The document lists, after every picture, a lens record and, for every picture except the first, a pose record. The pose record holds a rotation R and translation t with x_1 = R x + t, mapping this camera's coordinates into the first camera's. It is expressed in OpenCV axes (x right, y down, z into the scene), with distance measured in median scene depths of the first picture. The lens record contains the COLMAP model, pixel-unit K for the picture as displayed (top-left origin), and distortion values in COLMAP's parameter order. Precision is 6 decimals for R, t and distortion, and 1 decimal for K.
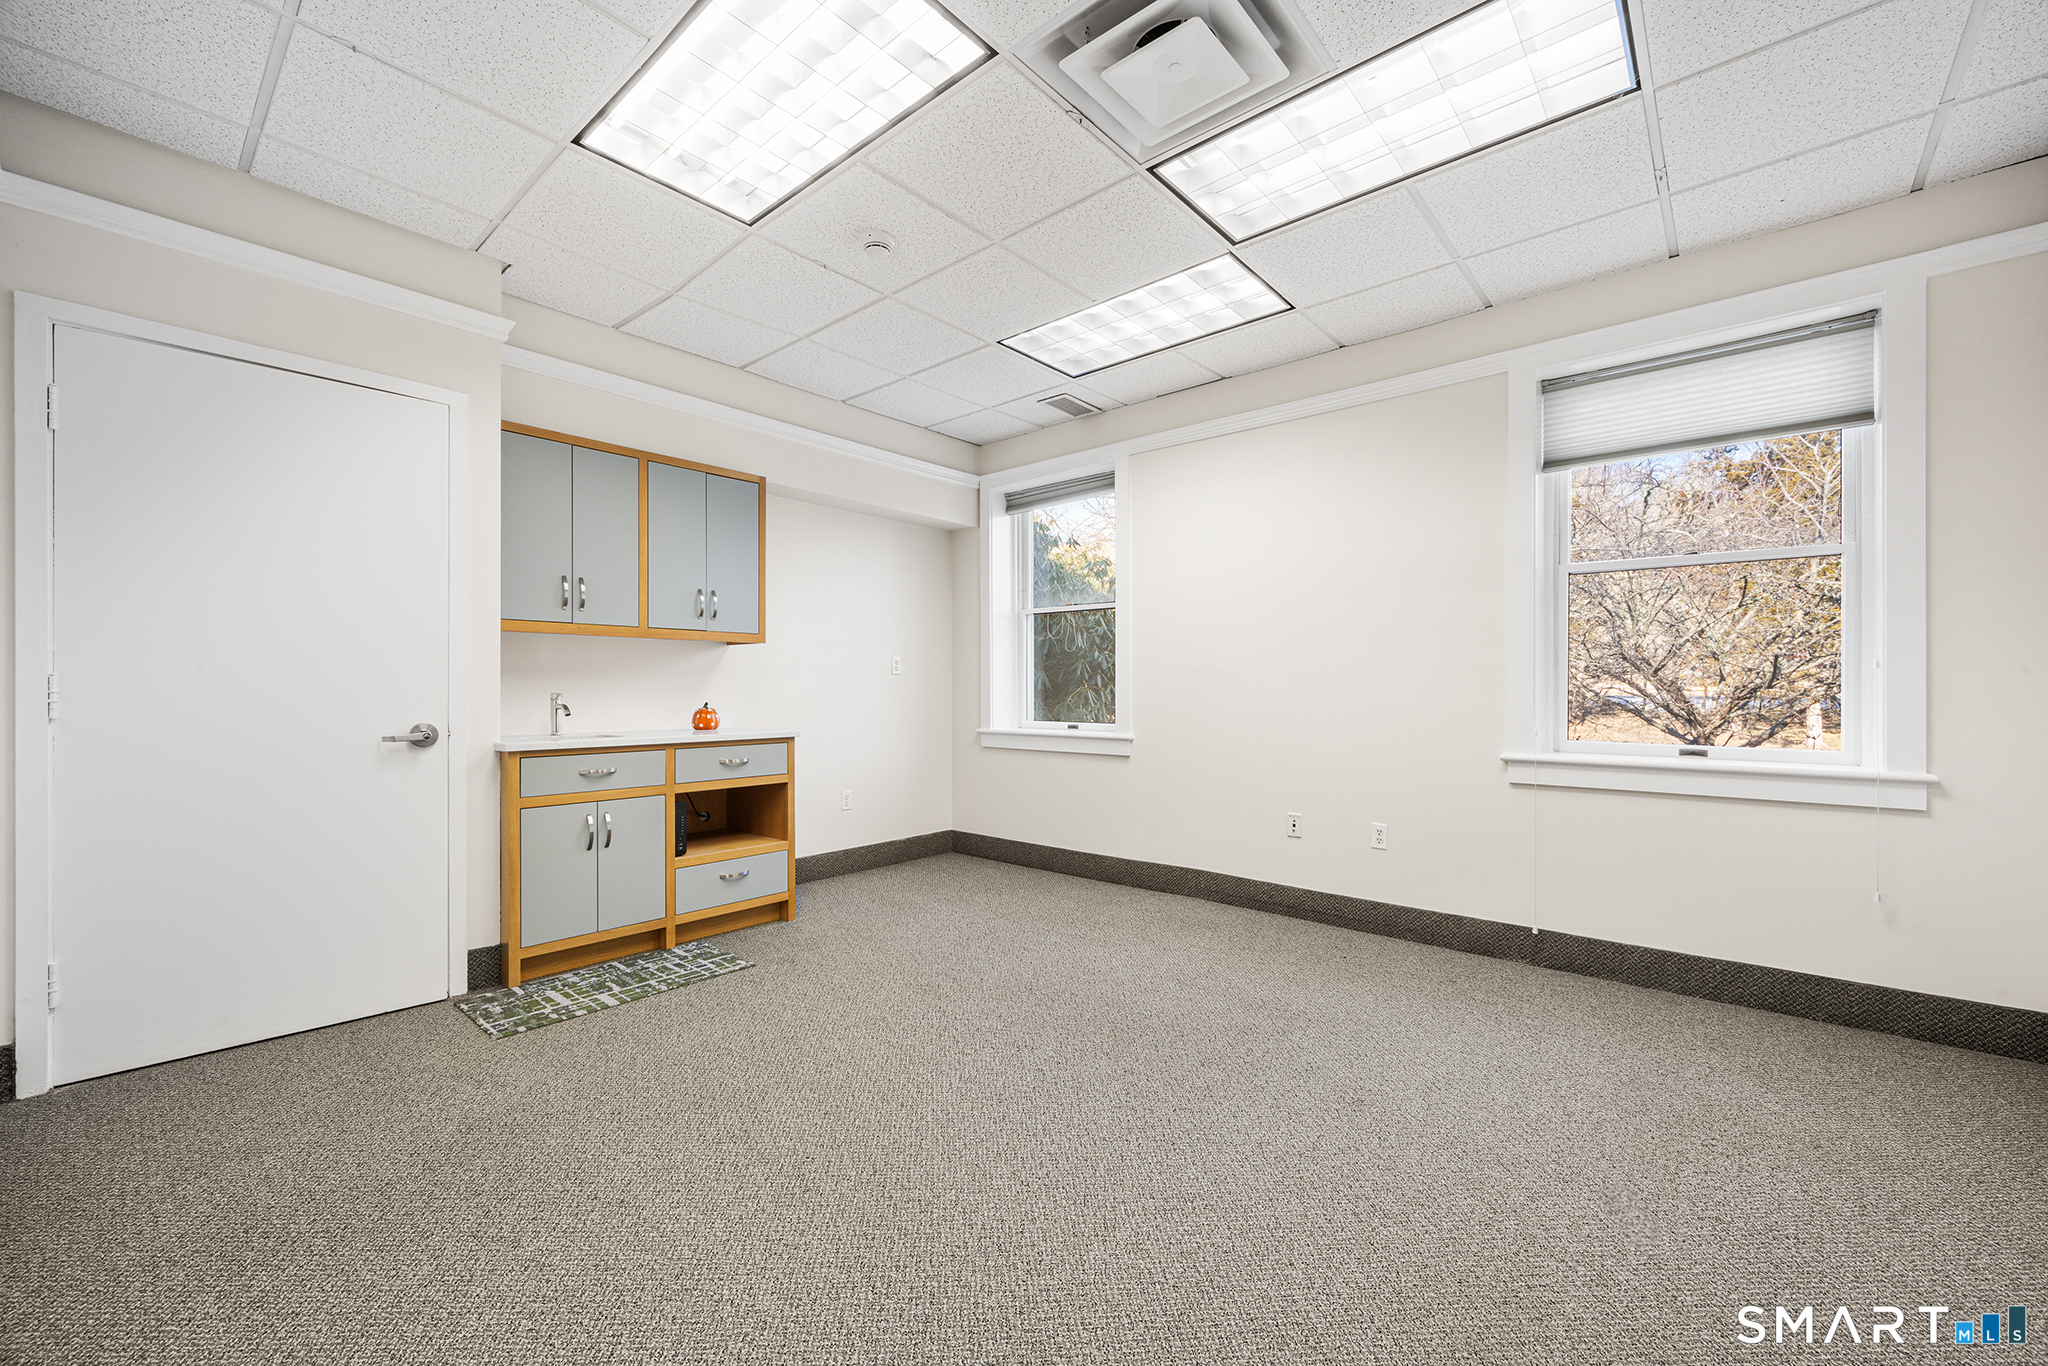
lens RADIAL K [[805.9, 0, 1026.6], [0, 805.9, 690.7], [0, 0, 1]] dist [0.000807, -0.000413]
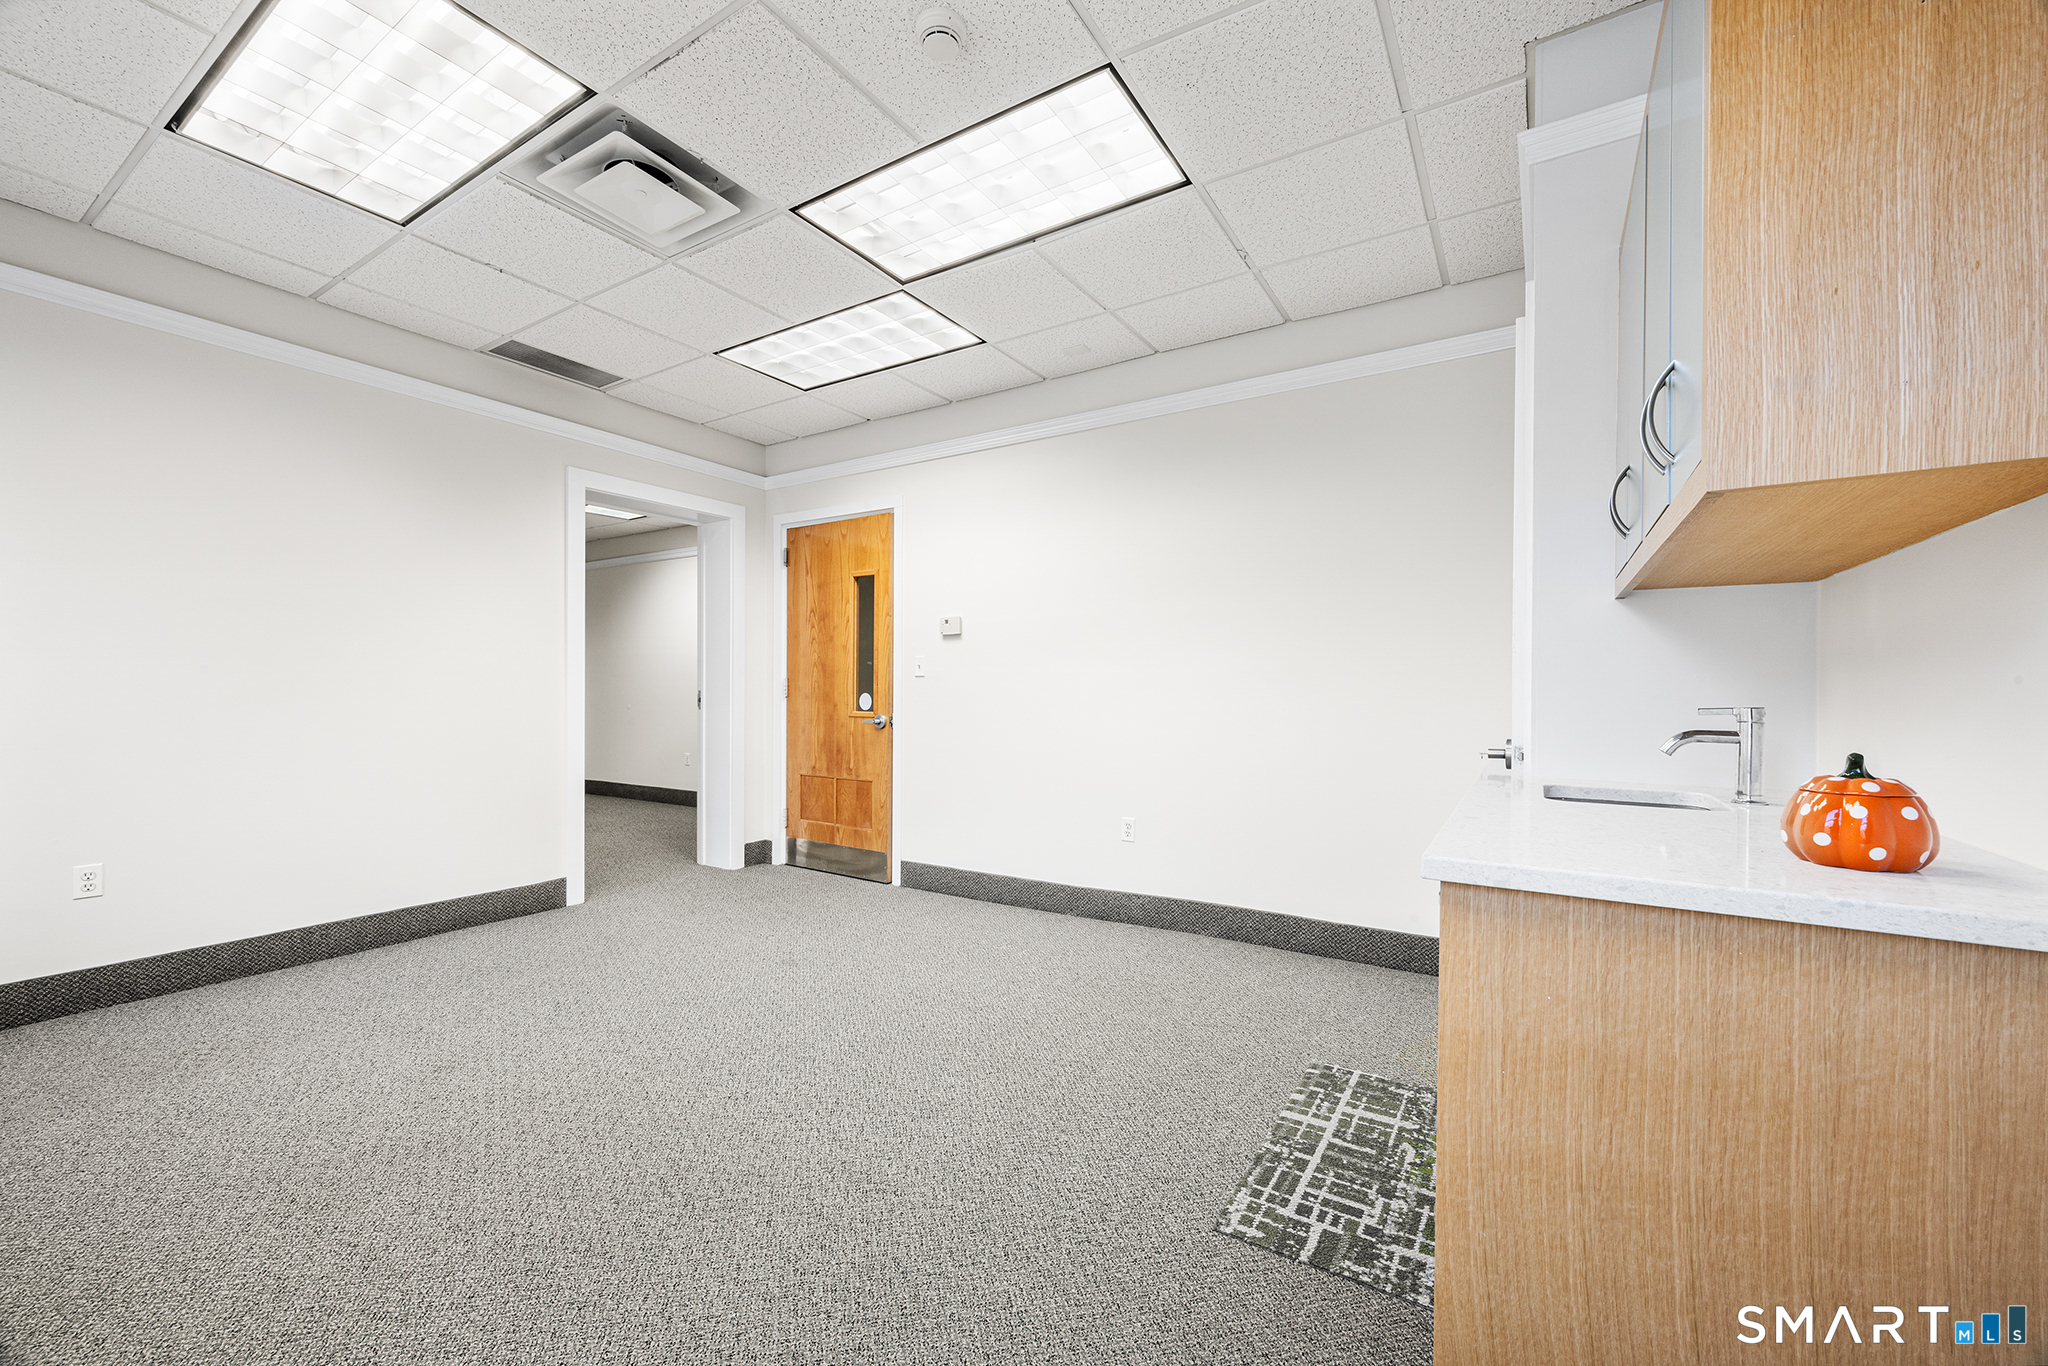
lens RADIAL K [[805.9, 0, 1022.3], [0, 805.9, 688.4], [0, 0, 1]] dist [0.000807, -0.000413]
pose [[-0.988050, -0.005684, -0.154031, -0.145367], [-0.005513, 0.999984, -0.001539, -0.004965], [0.154037, -0.000671, -0.988065, 1.635381]]
